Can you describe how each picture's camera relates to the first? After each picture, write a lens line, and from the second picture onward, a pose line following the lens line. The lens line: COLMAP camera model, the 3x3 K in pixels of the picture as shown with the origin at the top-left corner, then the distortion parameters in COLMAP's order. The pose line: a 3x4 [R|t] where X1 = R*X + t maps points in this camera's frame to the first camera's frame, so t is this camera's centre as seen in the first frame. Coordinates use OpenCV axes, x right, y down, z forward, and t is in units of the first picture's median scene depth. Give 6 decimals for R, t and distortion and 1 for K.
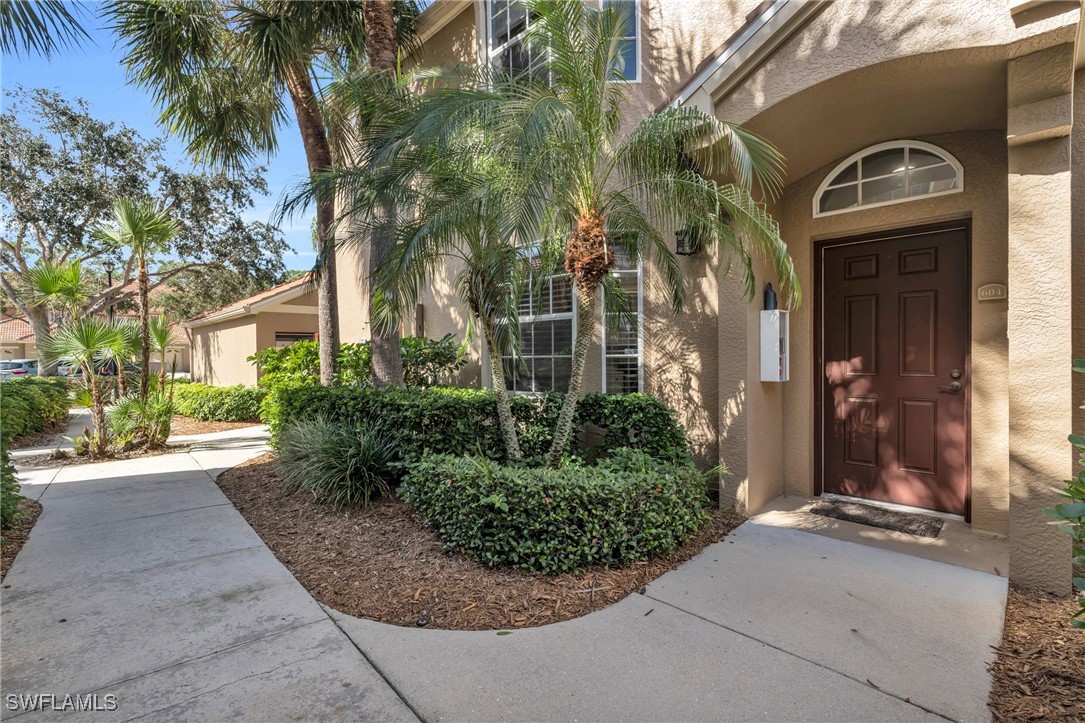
lens RADIAL K [[492.7, 0, 537.6], [0, 492.7, 358.6], [0, 0, 1]] dist [-0.003337, -0.000788]
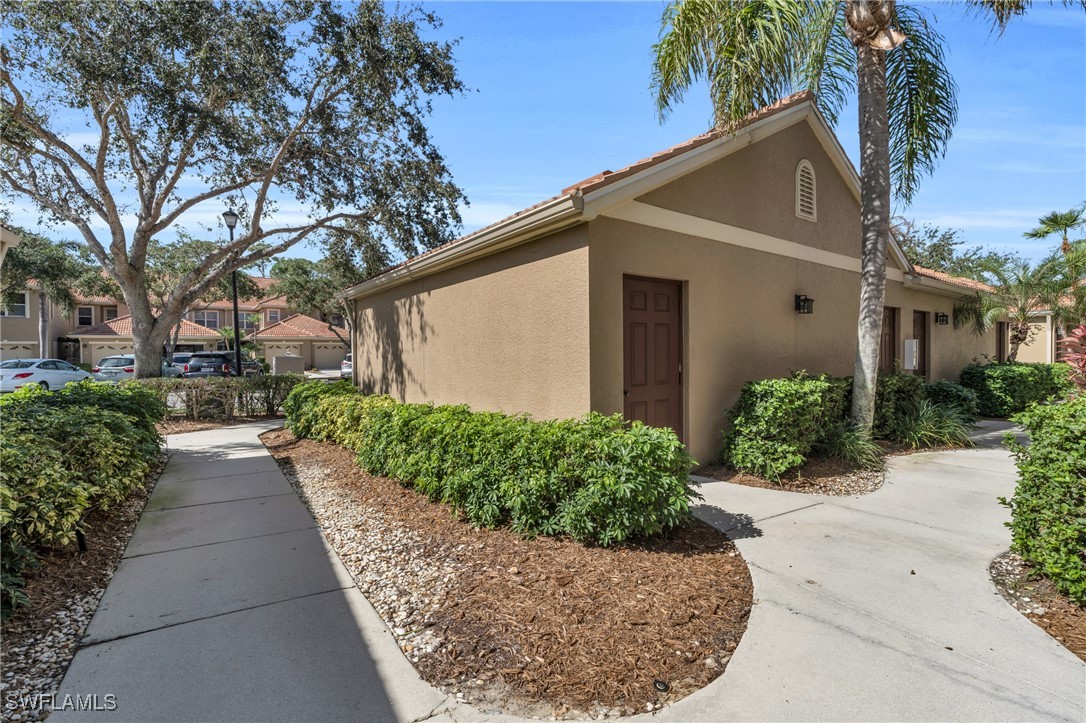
lens RADIAL K [[493.2, 0, 538.1], [0, 493.2, 358.6], [0, 0, 1]] dist [-0.003337, -0.000788]
pose [[0.987753, -0.001237, -0.156019, -0.420331], [0.001953, 0.999988, 0.004441, 0.009341], [0.156011, -0.004691, 0.987744, 0.475838]]
